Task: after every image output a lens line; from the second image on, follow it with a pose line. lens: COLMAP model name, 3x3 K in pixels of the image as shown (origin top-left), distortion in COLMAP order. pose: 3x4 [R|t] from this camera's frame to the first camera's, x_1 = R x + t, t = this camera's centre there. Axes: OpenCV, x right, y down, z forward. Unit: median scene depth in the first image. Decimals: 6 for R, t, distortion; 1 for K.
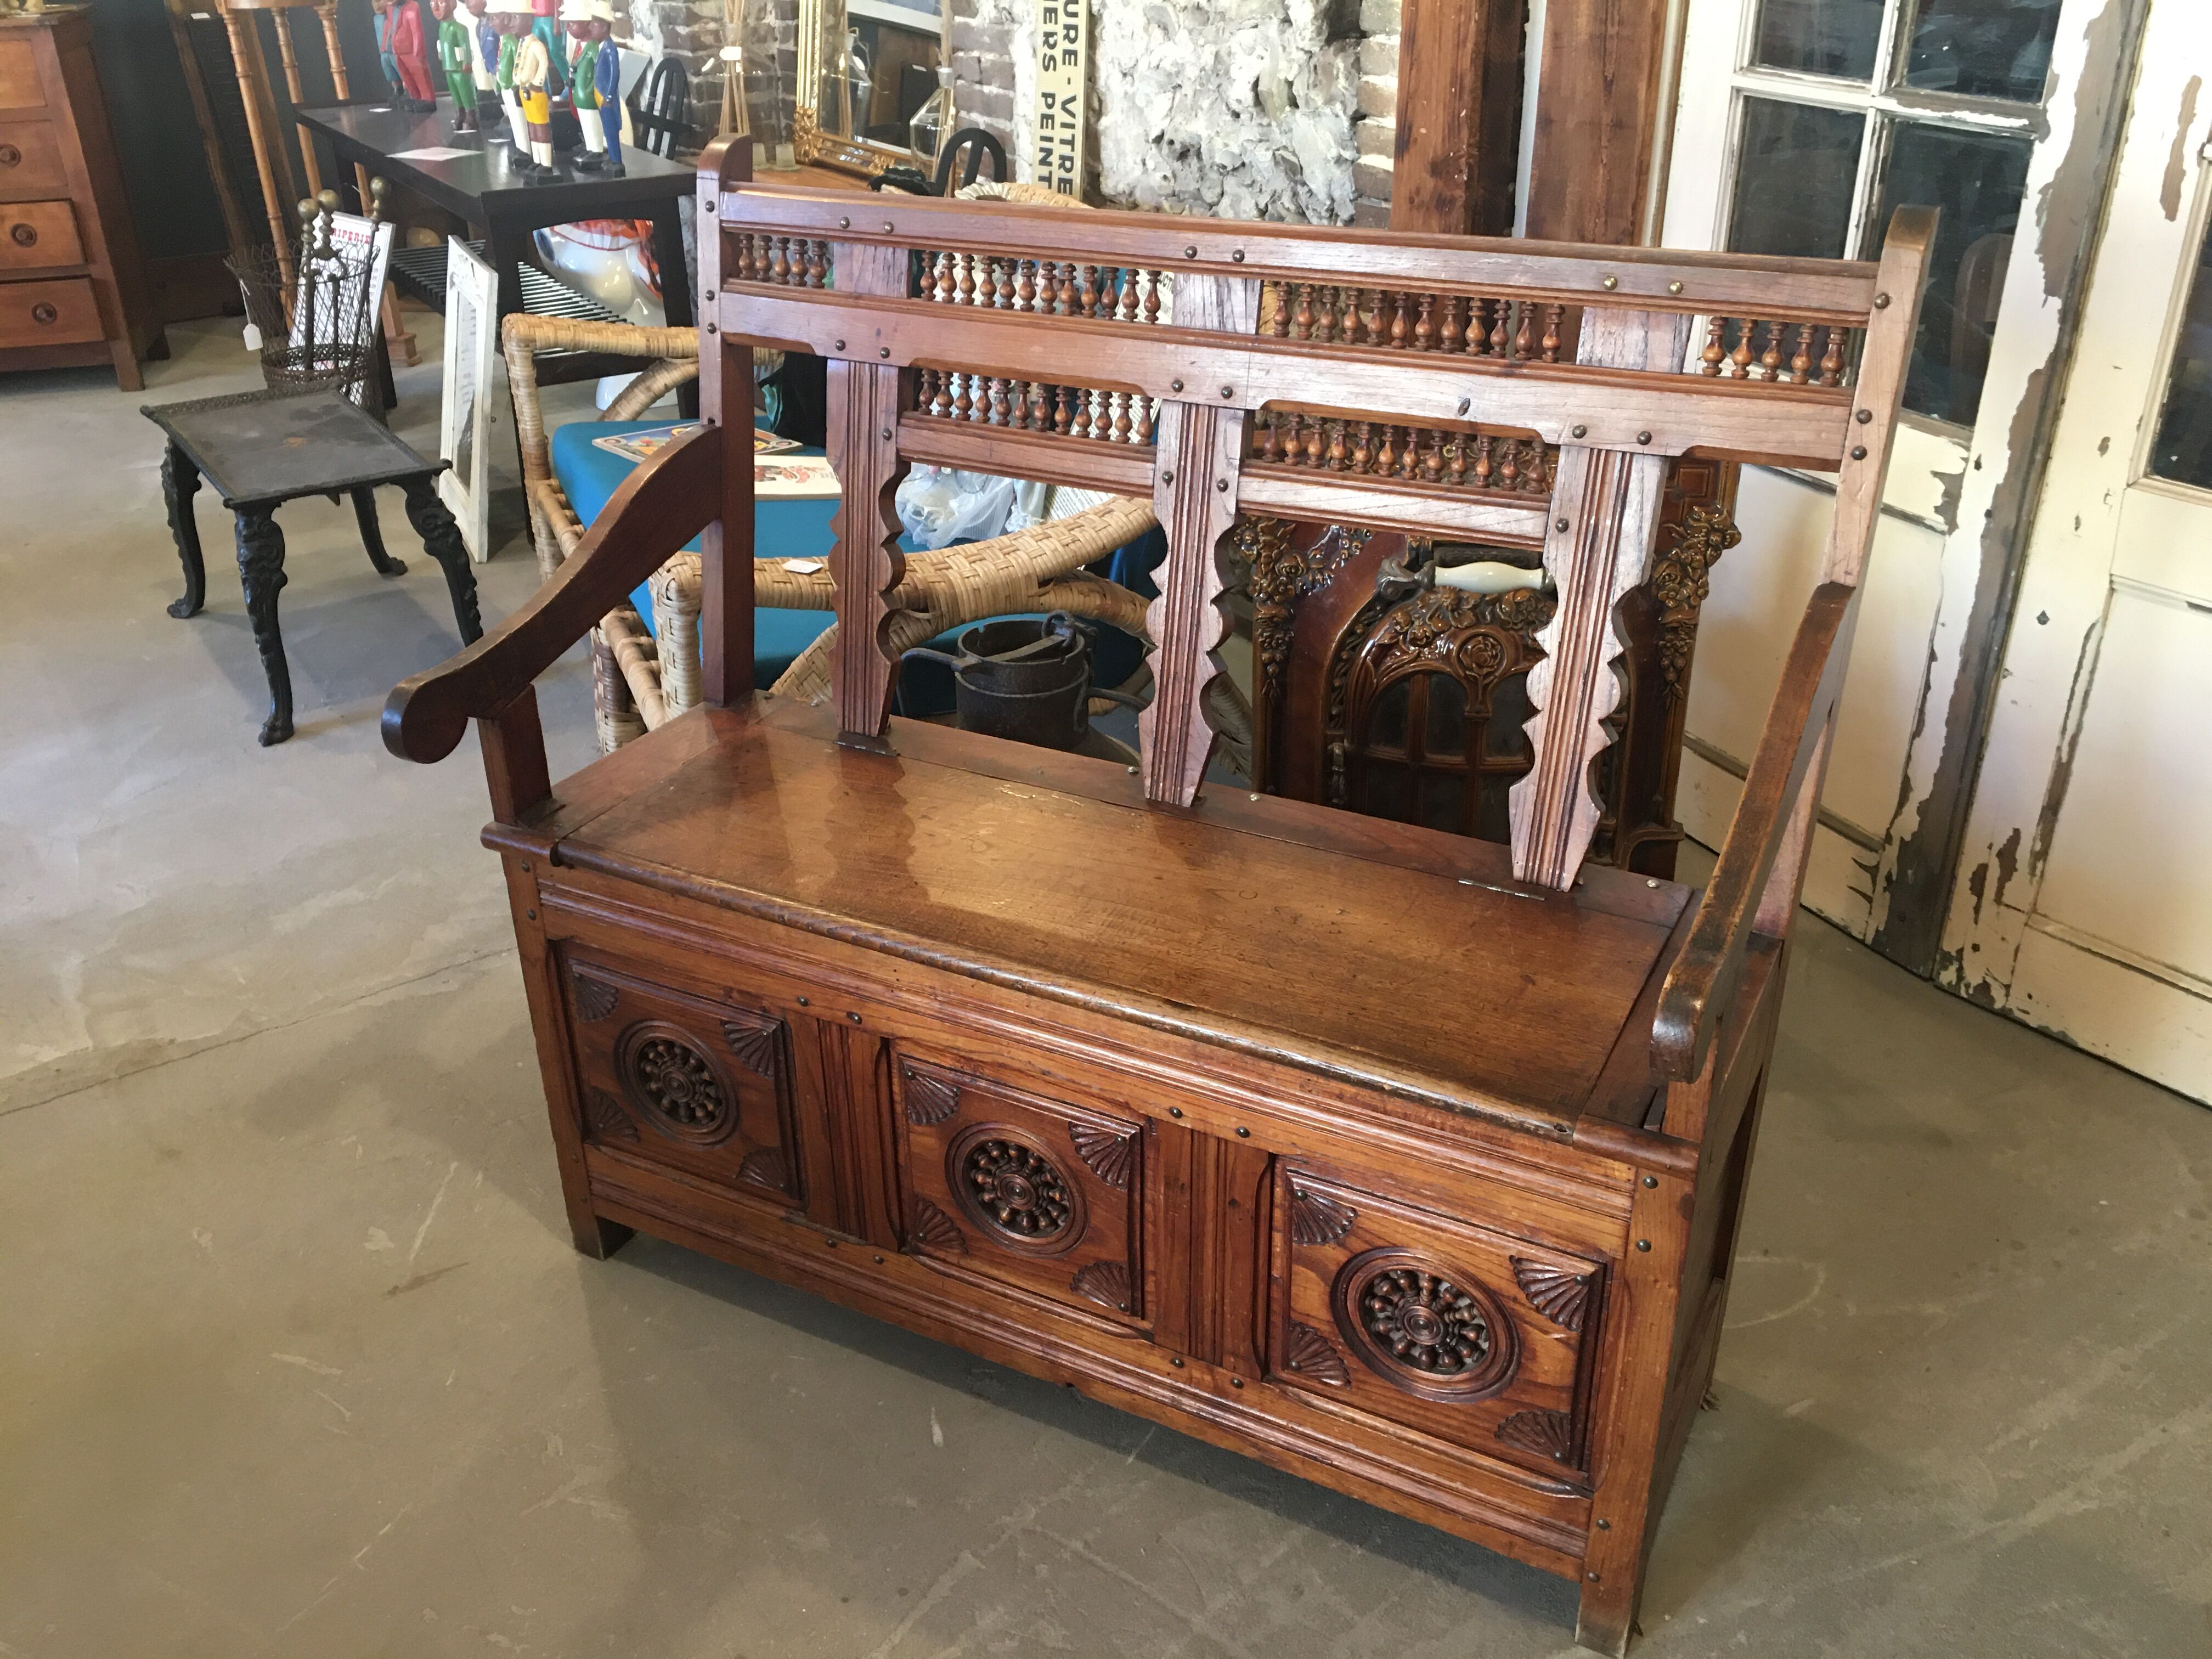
lens RADIAL K [[1885.9, 0, 1096.6], [0, 1885.9, 820.6], [0, 0, 1]] dist [0.089172, -0.127484]
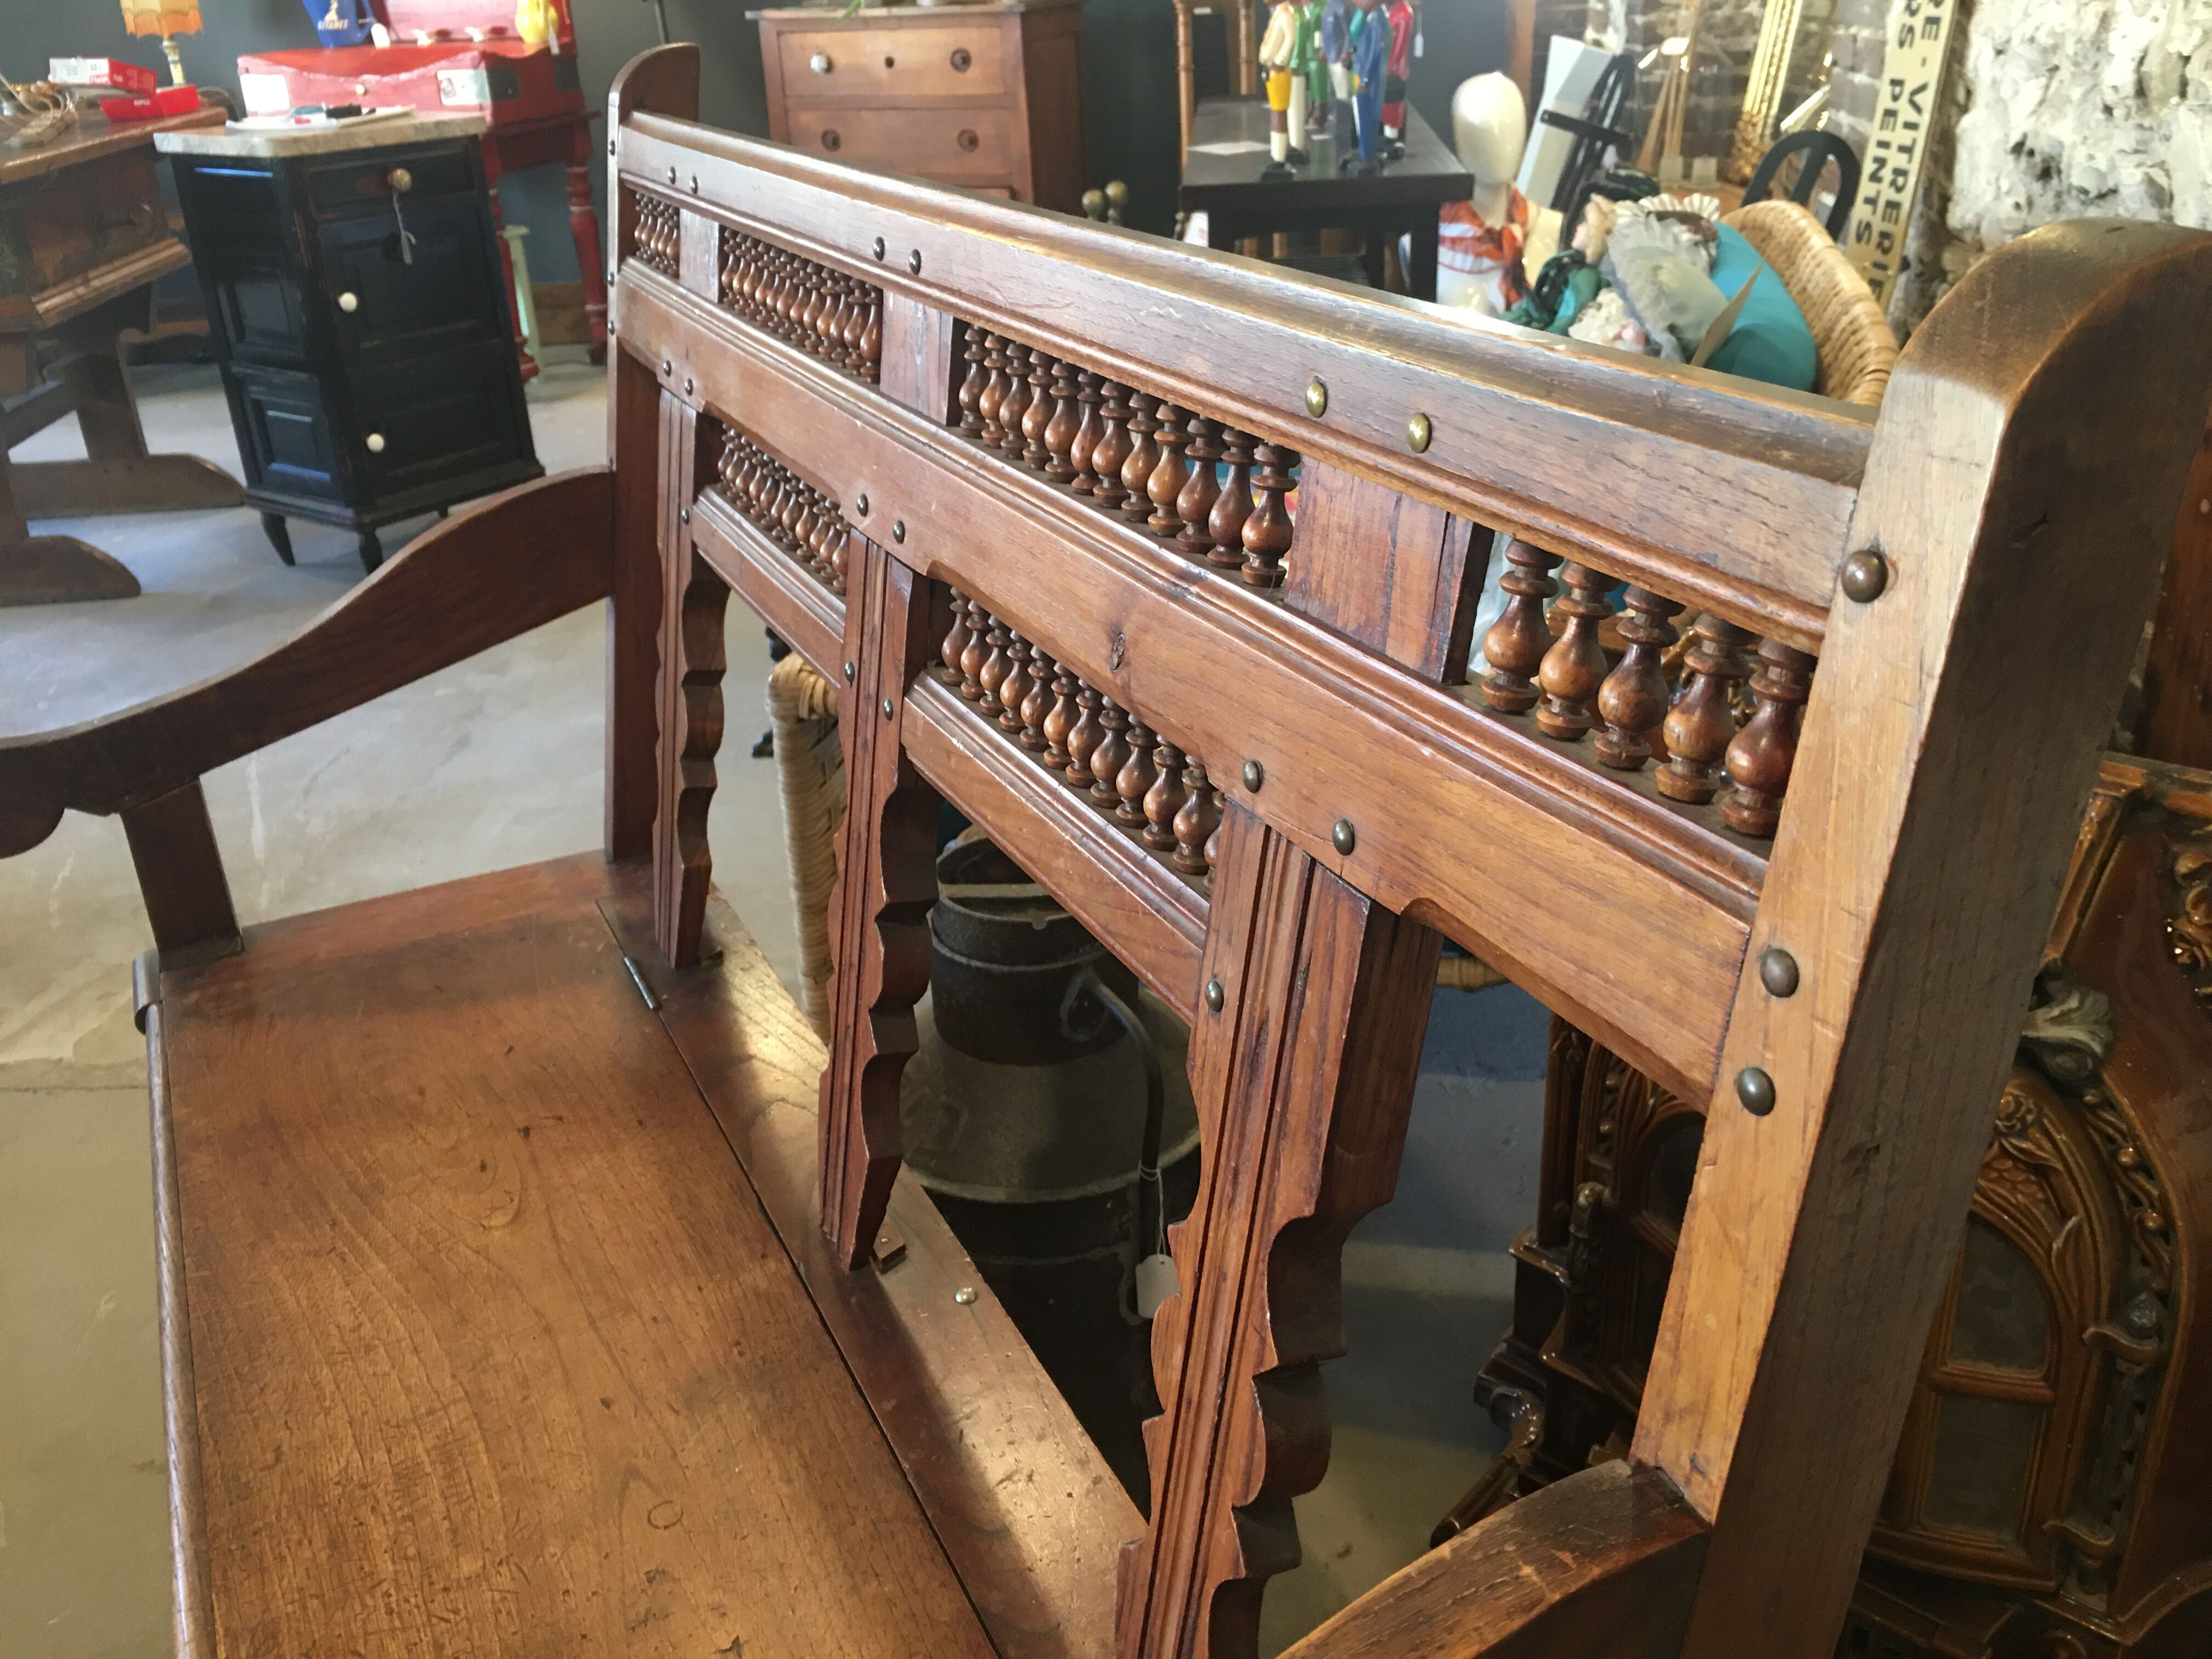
lens RADIAL K [[1885.9, 0, 1091.1], [0, 1885.9, 825.9], [0, 0, 1]] dist [0.089172, -0.127484]
pose [[0.803900, 0.235735, -0.546053, 0.279688], [-0.244102, 0.967982, 0.058518, -0.134081], [0.542365, 0.086250, 0.835704, 0.429125]]
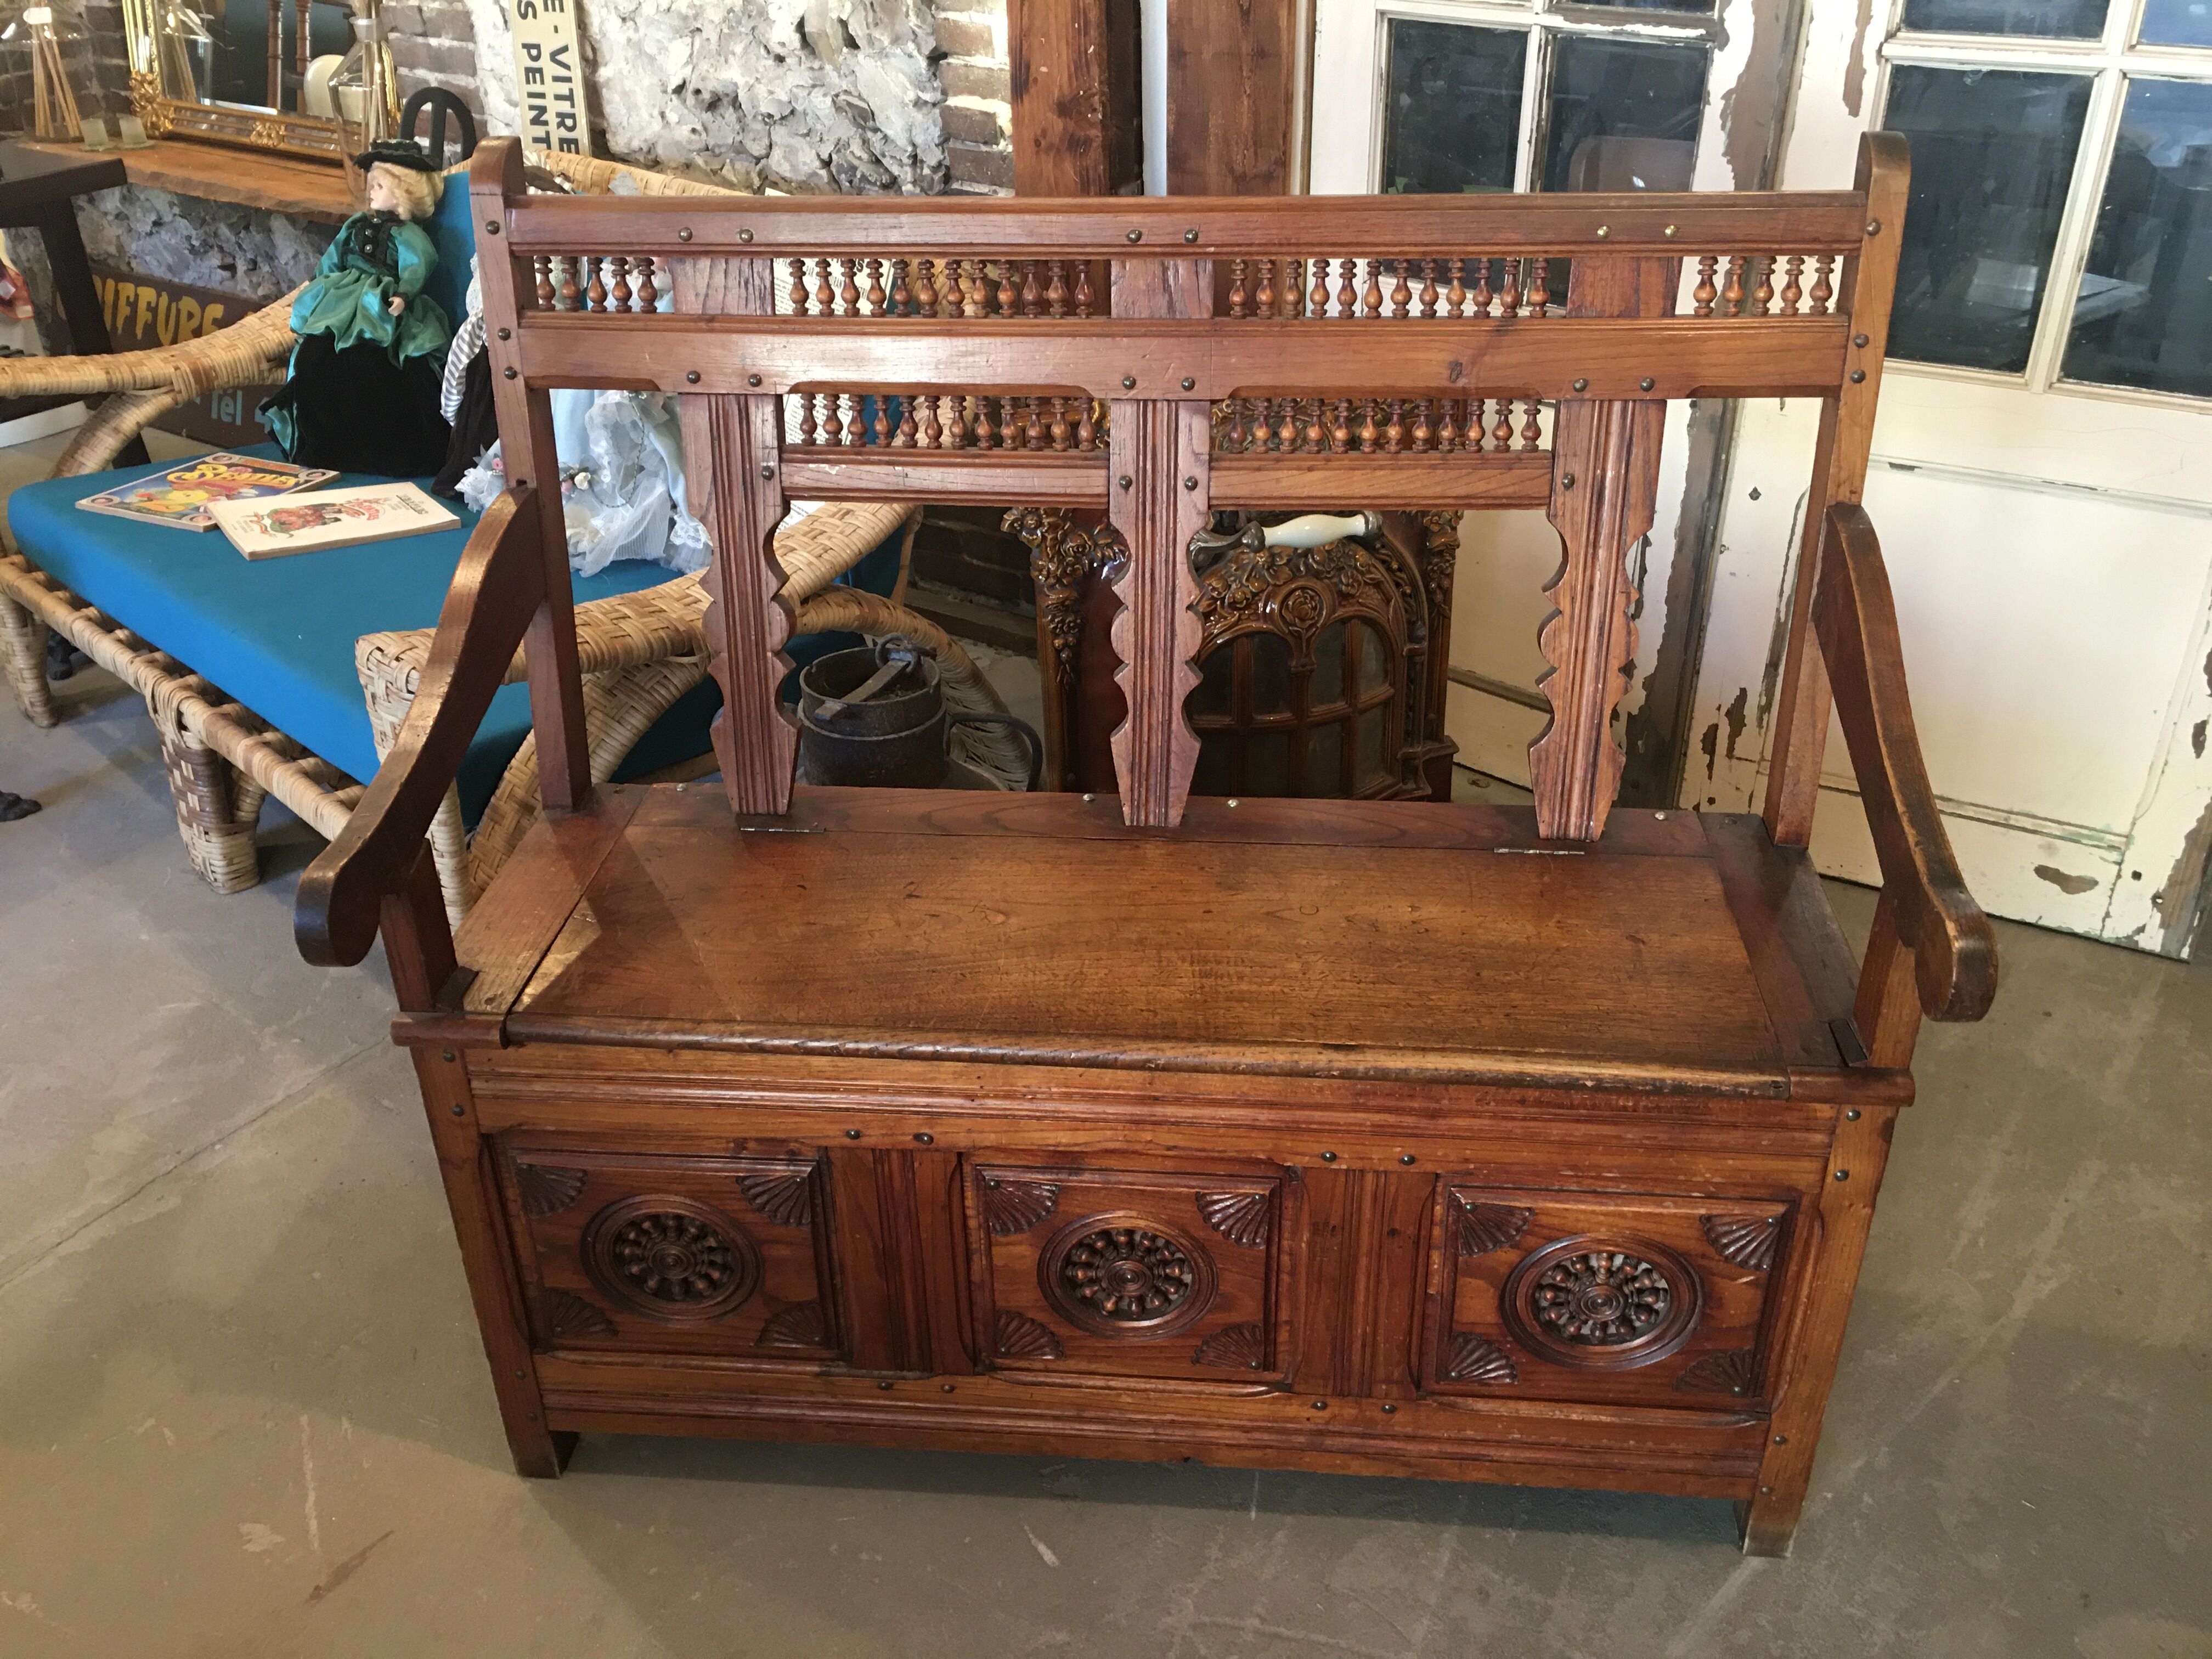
lens RADIAL K [[1885.9, 0, 1104.2], [0, 1885.9, 820.5], [0, 0, 1]] dist [0.089172, -0.127484]
pose [[0.923130, -0.194641, 0.331580, -0.221167], [0.180835, 0.980851, 0.072318, -0.063539], [-0.339306, -0.006798, 0.940651, 0.098729]]
